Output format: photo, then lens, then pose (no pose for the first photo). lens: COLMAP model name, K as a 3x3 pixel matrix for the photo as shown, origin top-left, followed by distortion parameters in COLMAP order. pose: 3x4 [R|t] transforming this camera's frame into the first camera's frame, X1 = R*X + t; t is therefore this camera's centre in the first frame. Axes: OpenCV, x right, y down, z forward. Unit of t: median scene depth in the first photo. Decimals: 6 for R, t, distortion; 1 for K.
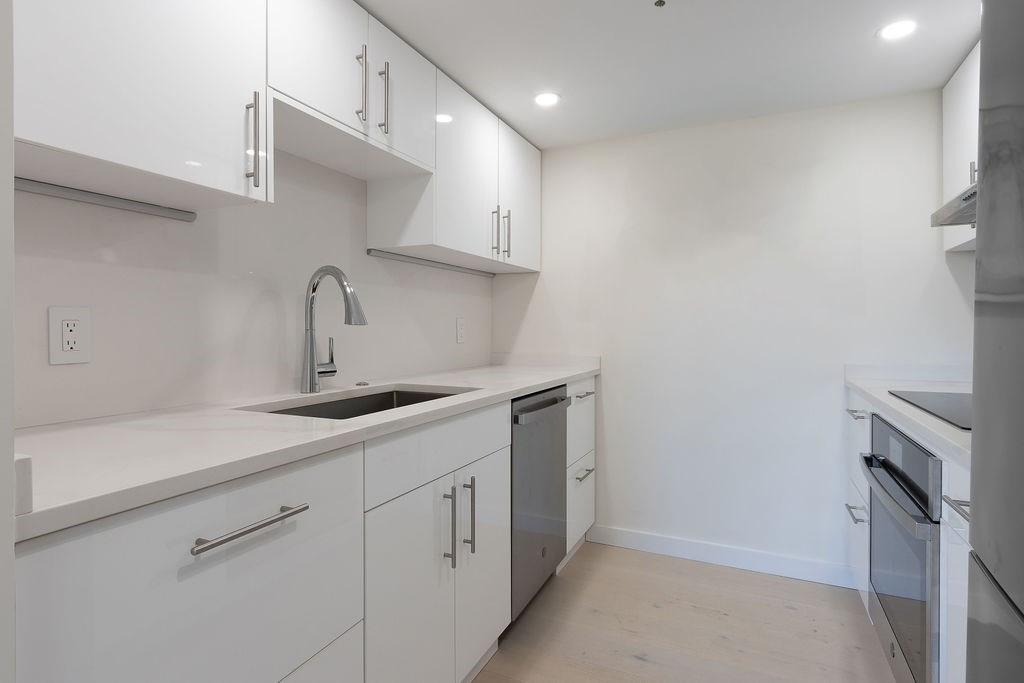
lens RADIAL K [[535.8, 0, 510.7], [0, 535.8, 338.8], [0, 0, 1]] dist [0.017389, -0.002868]
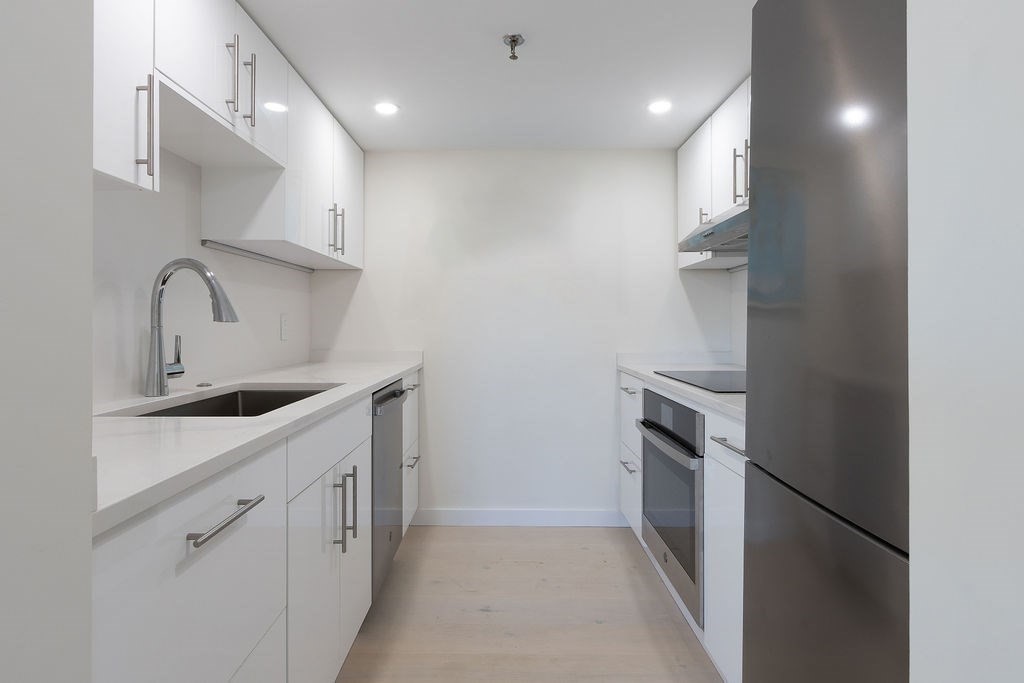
lens RADIAL K [[535.8, 0, 509.4], [0, 535.8, 333.8], [0, 0, 1]] dist [0.017389, -0.002868]
pose [[0.909898, -0.007463, 0.414765, -0.182260], [0.008215, 0.999966, -0.000027, -0.000333], [-0.414751, 0.003432, 0.909929, -0.071653]]
